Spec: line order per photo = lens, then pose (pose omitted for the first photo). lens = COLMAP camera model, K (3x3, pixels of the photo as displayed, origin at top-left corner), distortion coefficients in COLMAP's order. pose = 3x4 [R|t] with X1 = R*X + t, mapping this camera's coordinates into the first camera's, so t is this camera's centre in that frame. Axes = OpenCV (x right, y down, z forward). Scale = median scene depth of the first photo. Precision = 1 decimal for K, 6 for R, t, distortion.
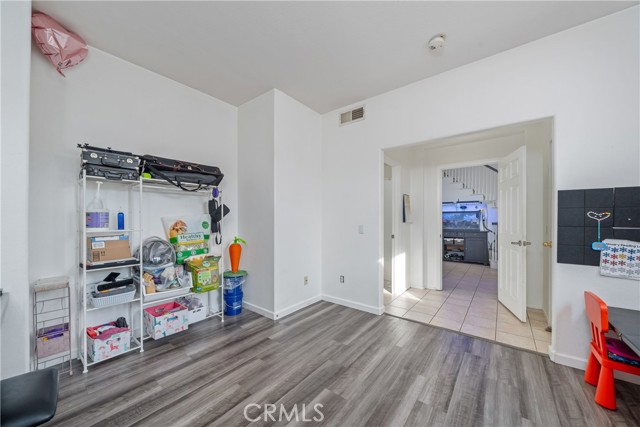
lens RADIAL K [[233.5, 0, 318.8], [0, 233.5, 218.6], [0, 0, 1]] dist [-0.011469, 0.000149]
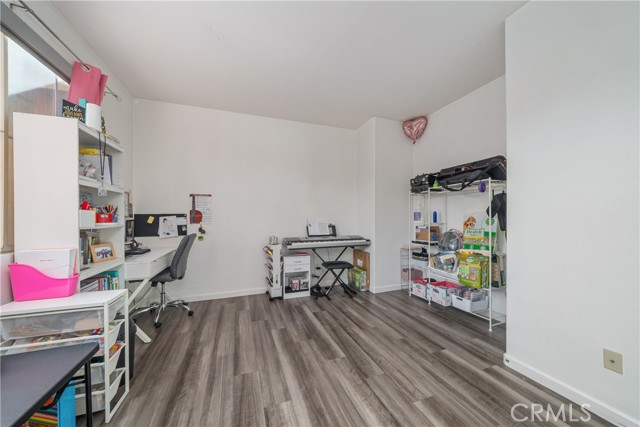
lens RADIAL K [[231.0, 0, 321.8], [0, 231.0, 216.3], [0, 0, 1]] dist [-0.002833, 0.000010]
pose [[-0.524537, 0.000124, -0.851388, 0.939191], [0.010075, 0.999931, -0.006062, 0.008231], [0.851328, -0.011757, -0.524502, 1.287928]]
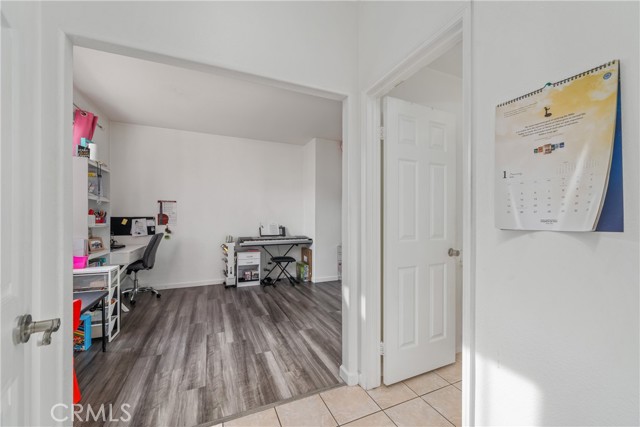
lens RADIAL K [[259.8, 0, 321.3], [0, 259.8, 218.3], [0, 0, 1]] dist [0.003190, -0.000018]
pose [[-0.475029, -0.004096, -0.879960, 1.340142], [0.006995, 0.999940, -0.008431, 0.011876], [0.879942, -0.010160, -0.474972, 1.937175]]
